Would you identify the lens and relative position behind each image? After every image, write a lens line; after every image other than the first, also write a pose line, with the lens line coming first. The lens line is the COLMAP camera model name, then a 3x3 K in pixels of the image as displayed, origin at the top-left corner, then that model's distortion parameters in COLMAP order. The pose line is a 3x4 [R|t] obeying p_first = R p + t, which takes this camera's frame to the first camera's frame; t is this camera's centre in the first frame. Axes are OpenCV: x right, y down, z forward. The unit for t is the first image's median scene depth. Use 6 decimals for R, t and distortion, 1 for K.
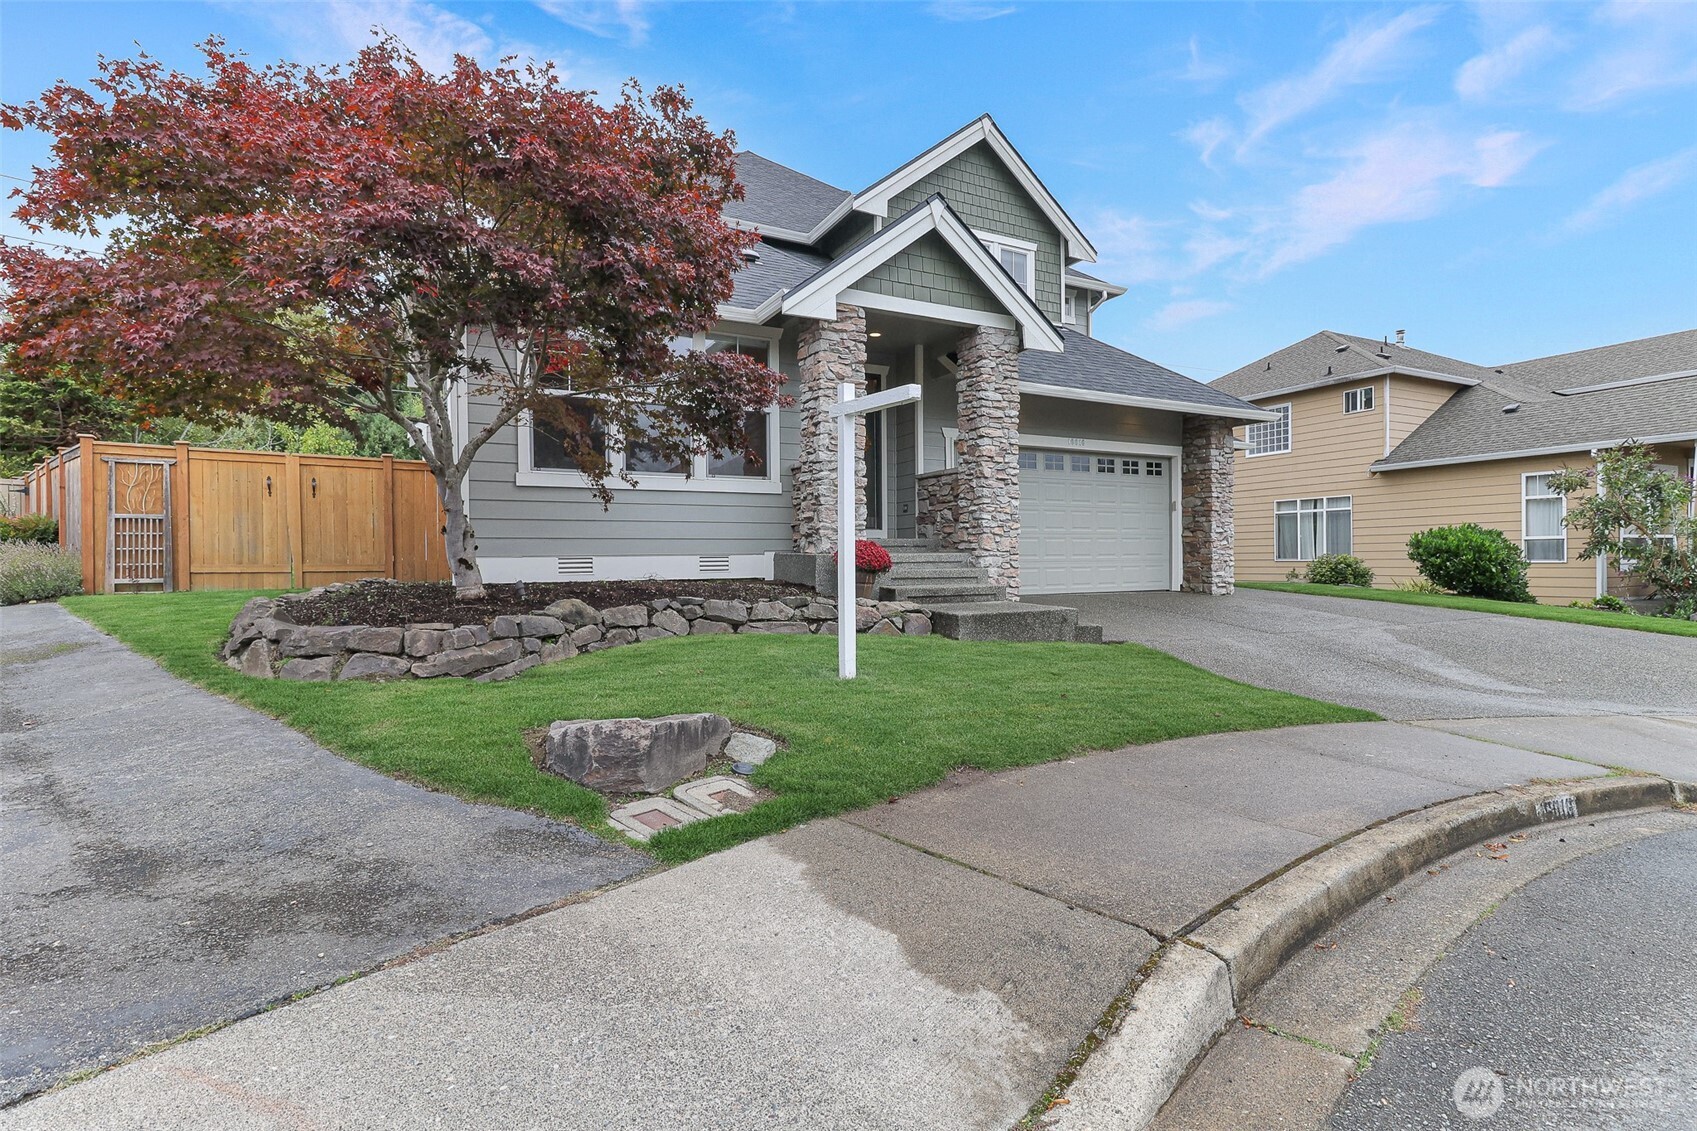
lens RADIAL K [[792.7, 0, 845.2], [0, 792.7, 567.7], [0, 0, 1]] dist [0.020678, 0.000062]
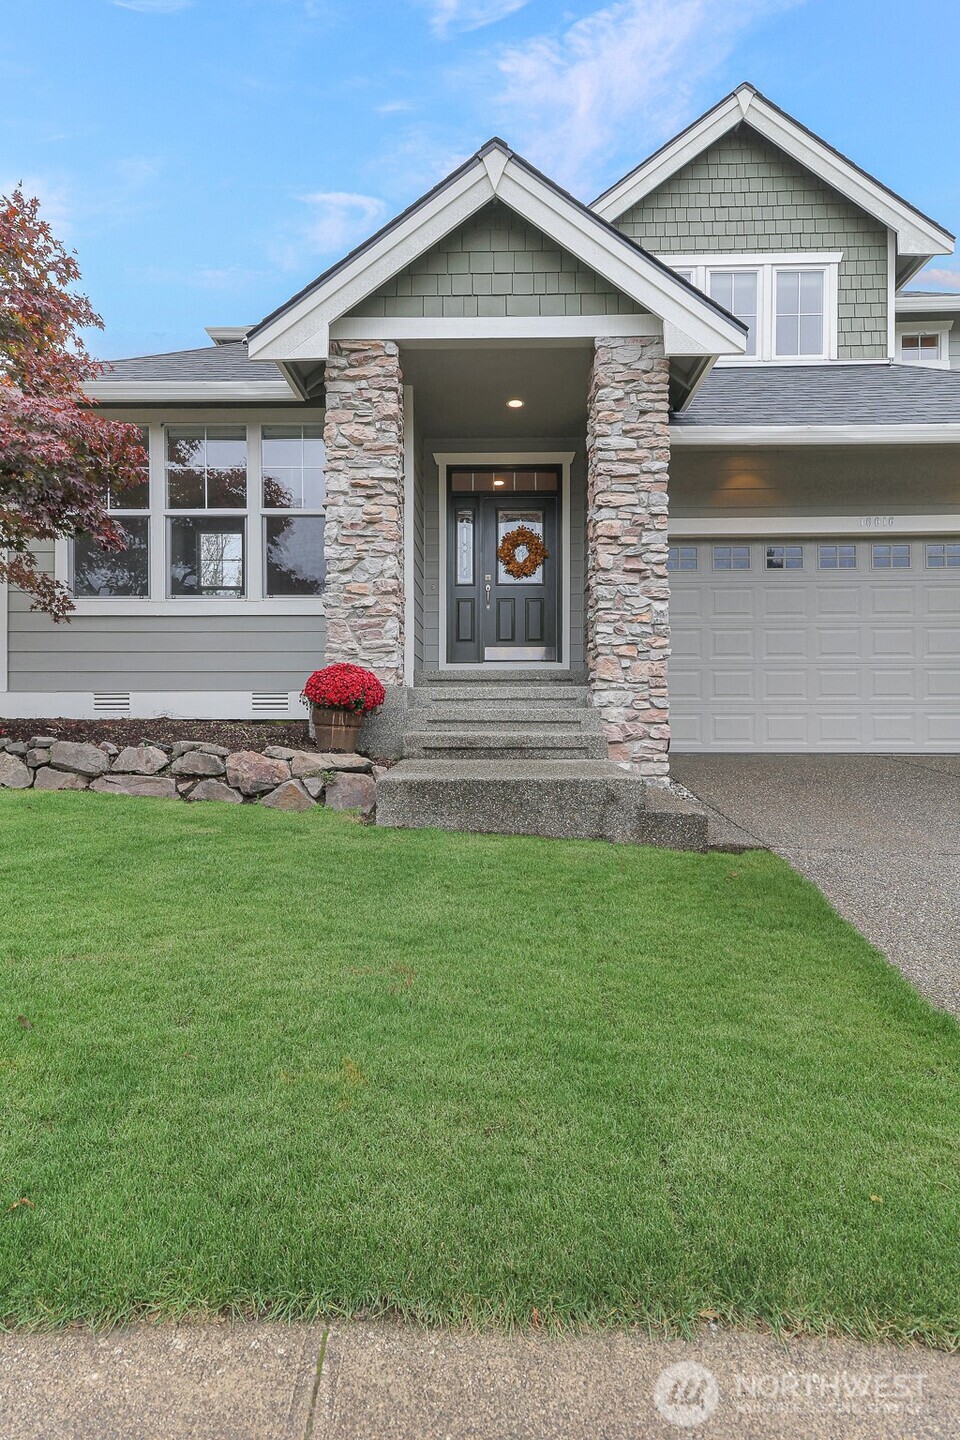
lens RADIAL K [[672.7, 0, 470.8], [0, 672.7, 711.7], [0, 0, 1]] dist [0.020678, 0.000062]
pose [[0.879642, 0.006628, -0.475591, 0.343916], [-0.012632, 0.999876, -0.009430, 0.009998], [0.475469, 0.014303, 0.879616, 0.460171]]
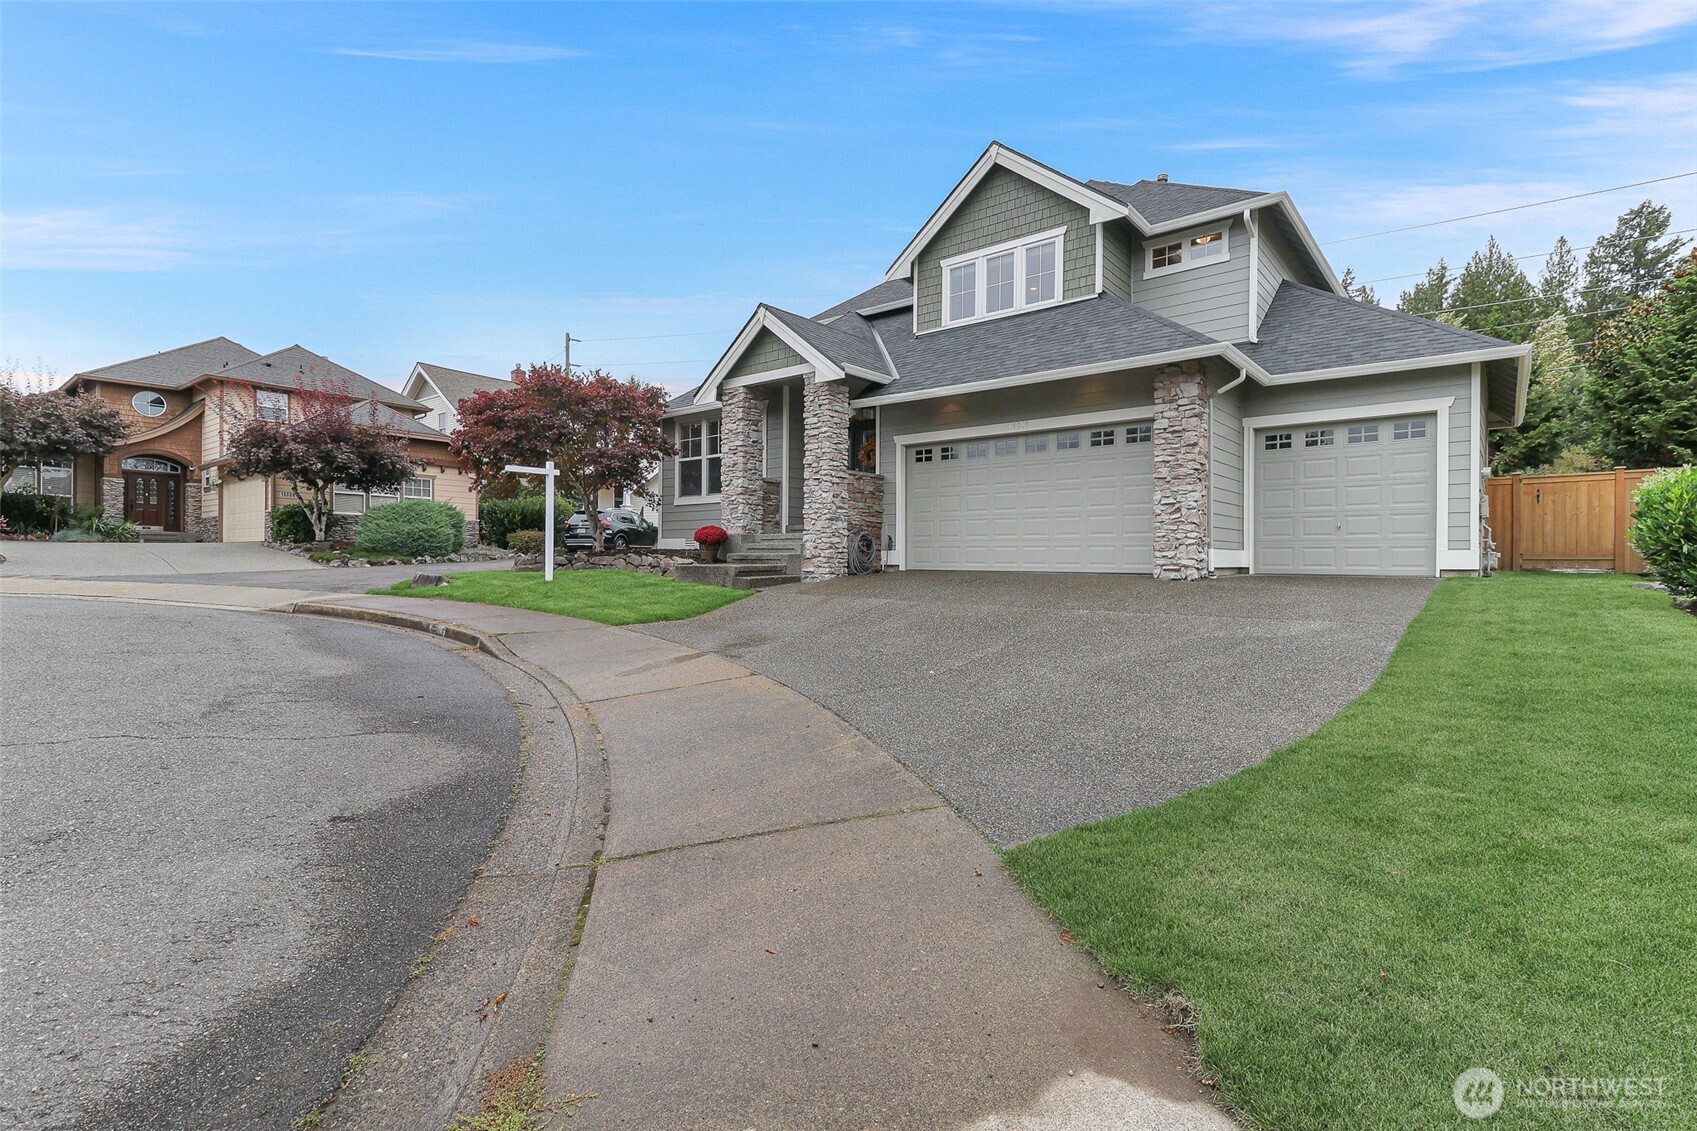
lens RADIAL K [[792.7, 0, 843.6], [0, 792.7, 561.2], [0, 0, 1]] dist [0.020678, 0.000062]
pose [[0.390473, 0.013481, -0.920516, 1.510795], [-0.019415, 0.999791, 0.006406, 0.022872], [0.920410, 0.015371, 0.390653, 0.504571]]
